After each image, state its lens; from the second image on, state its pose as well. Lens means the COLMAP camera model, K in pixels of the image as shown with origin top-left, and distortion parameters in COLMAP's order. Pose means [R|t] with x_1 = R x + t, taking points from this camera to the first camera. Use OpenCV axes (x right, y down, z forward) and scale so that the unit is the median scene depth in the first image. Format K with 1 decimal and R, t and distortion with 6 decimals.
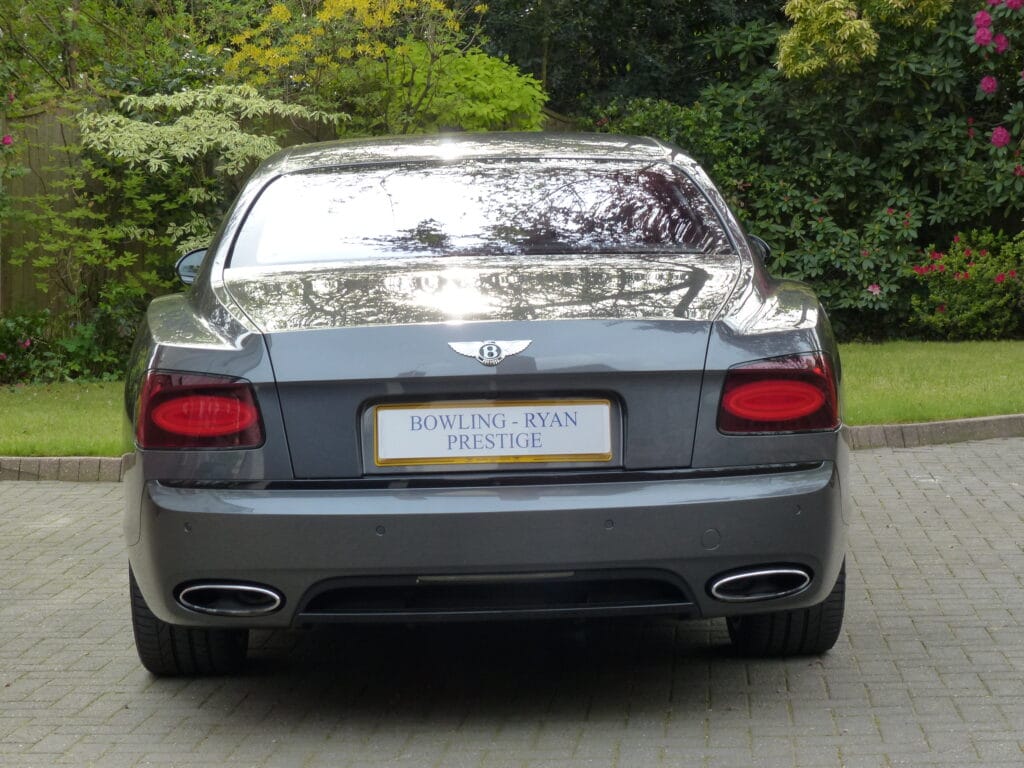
lens RADIAL K [[2290.7, 0, 492.2], [0, 2290.7, 381.1], [0, 0, 1]] dist [-0.057353, -0.046339]
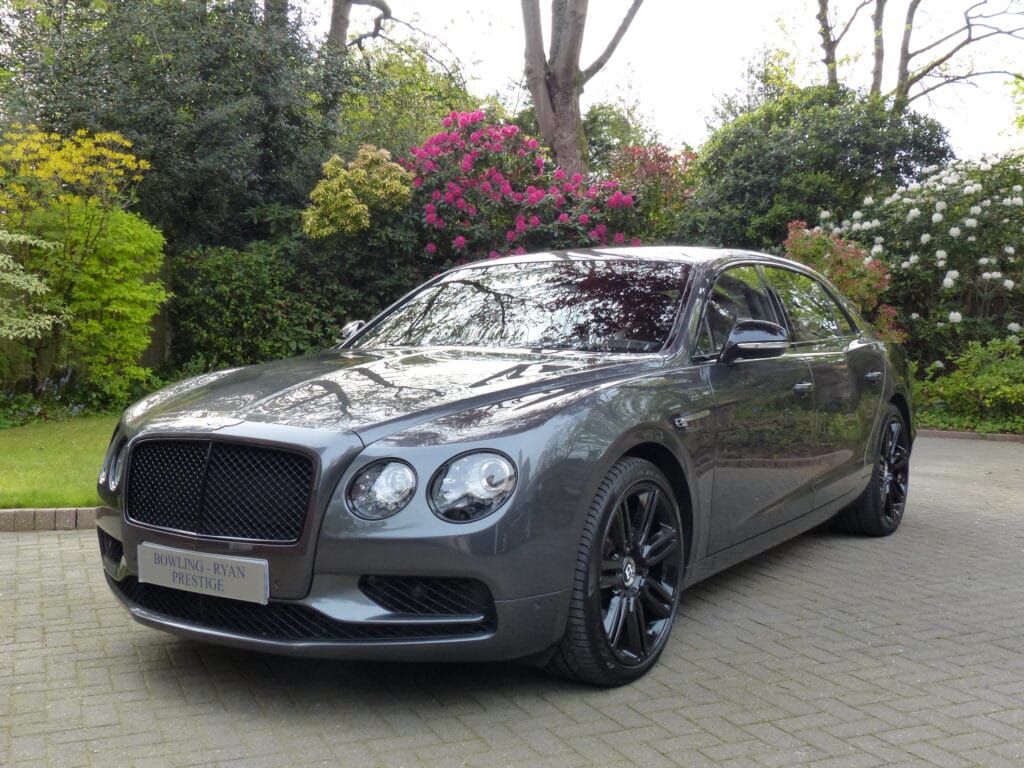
lens RADIAL K [[1180.1, 0, 509.0], [0, 1180.1, 368.9], [0, 0, 1]] dist [-0.033916, 0.005610]
pose [[0.885179, 0.003579, 0.465238, -0.141405], [0.016498, 0.999100, -0.039076, -0.006660], [-0.464959, 0.042265, 0.884323, 0.221274]]
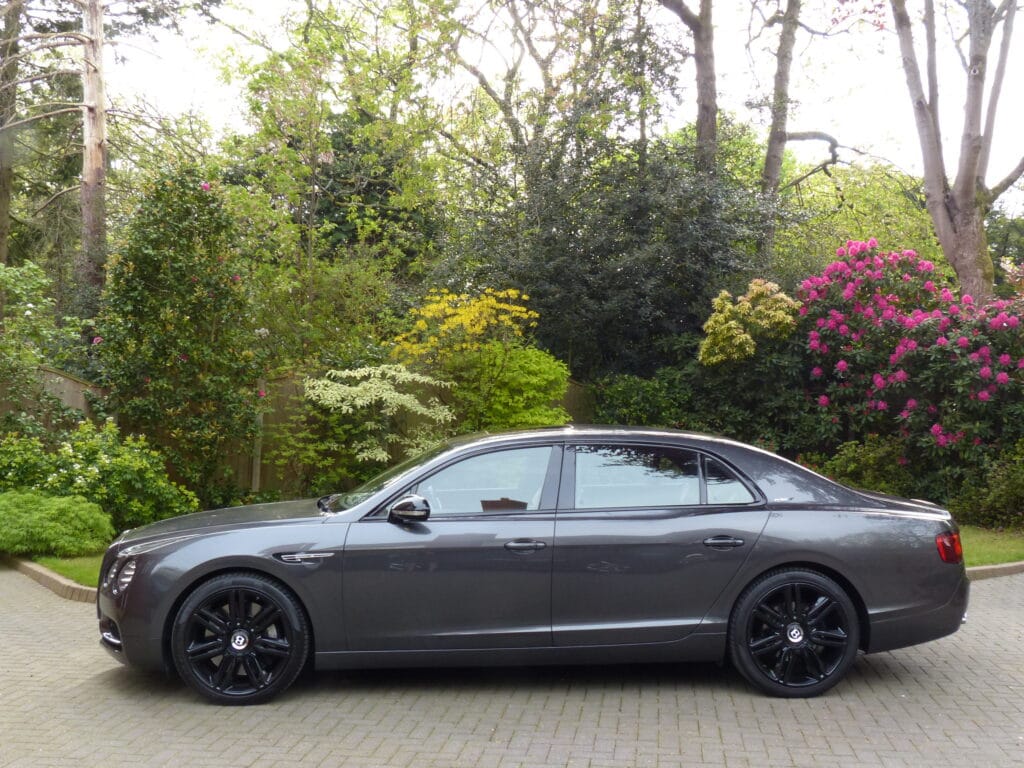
lens RADIAL K [[1120.1, 0, 498.7], [0, 1120.1, 383.4], [0, 0, 1]] dist [-0.088939, 0.130085]
pose [[0.998670, 0.023412, -0.045935, 0.008911], [-0.027858, 0.994731, -0.098658, -0.028942], [0.043384, 0.099806, 0.994061, 0.128820]]
